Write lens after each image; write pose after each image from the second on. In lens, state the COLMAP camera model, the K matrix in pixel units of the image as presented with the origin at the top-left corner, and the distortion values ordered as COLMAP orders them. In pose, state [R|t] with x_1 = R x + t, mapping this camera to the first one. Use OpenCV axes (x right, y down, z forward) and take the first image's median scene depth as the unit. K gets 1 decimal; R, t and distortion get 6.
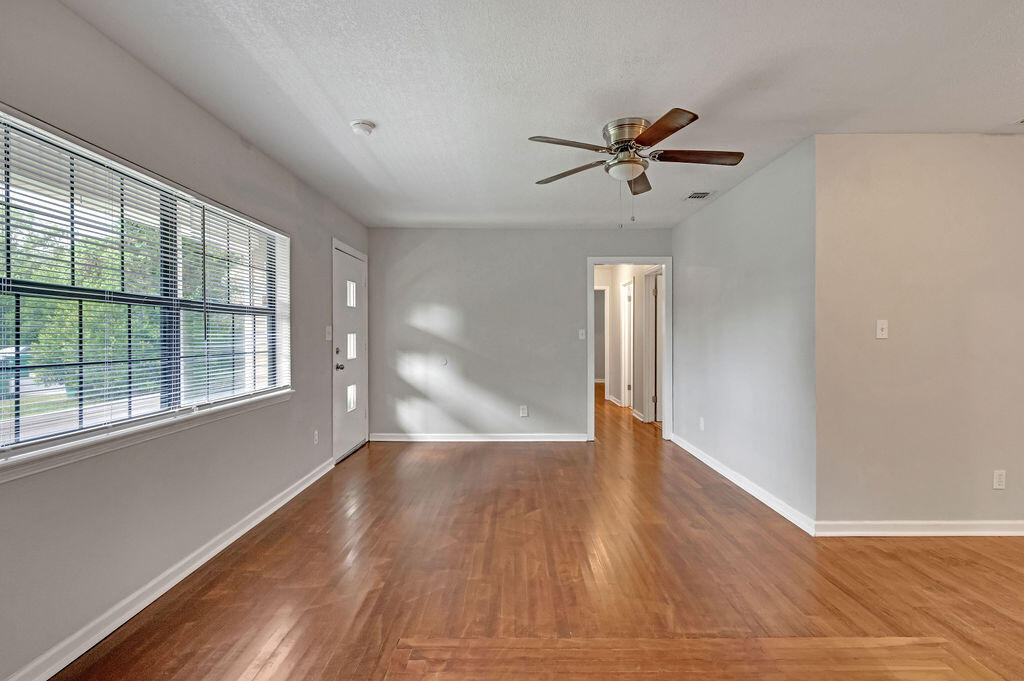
lens RADIAL K [[489.3, 0, 516.1], [0, 489.3, 338.7], [0, 0, 1]] dist [-0.001286, 0.000811]
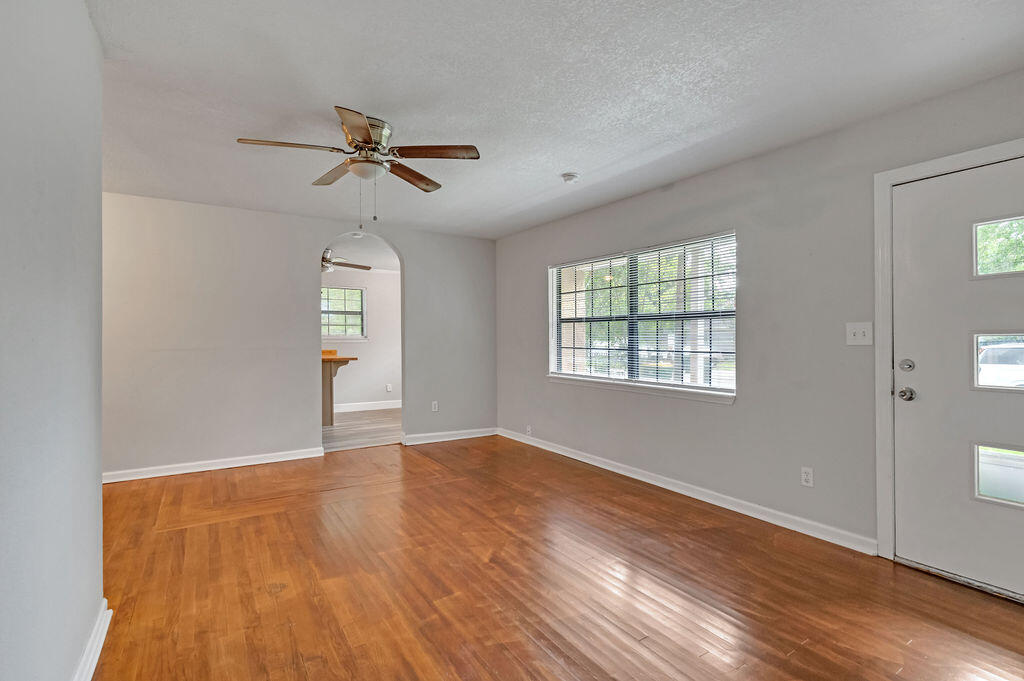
lens RADIAL K [[489.3, 0, 516.1], [0, 489.3, 338.7], [0, 0, 1]] dist [-0.001286, 0.000811]
pose [[-0.844064, 0.003553, -0.536231, 0.498199], [-0.002441, 0.999942, 0.010468, -0.015291], [0.536238, 0.010144, -0.844006, 1.976853]]
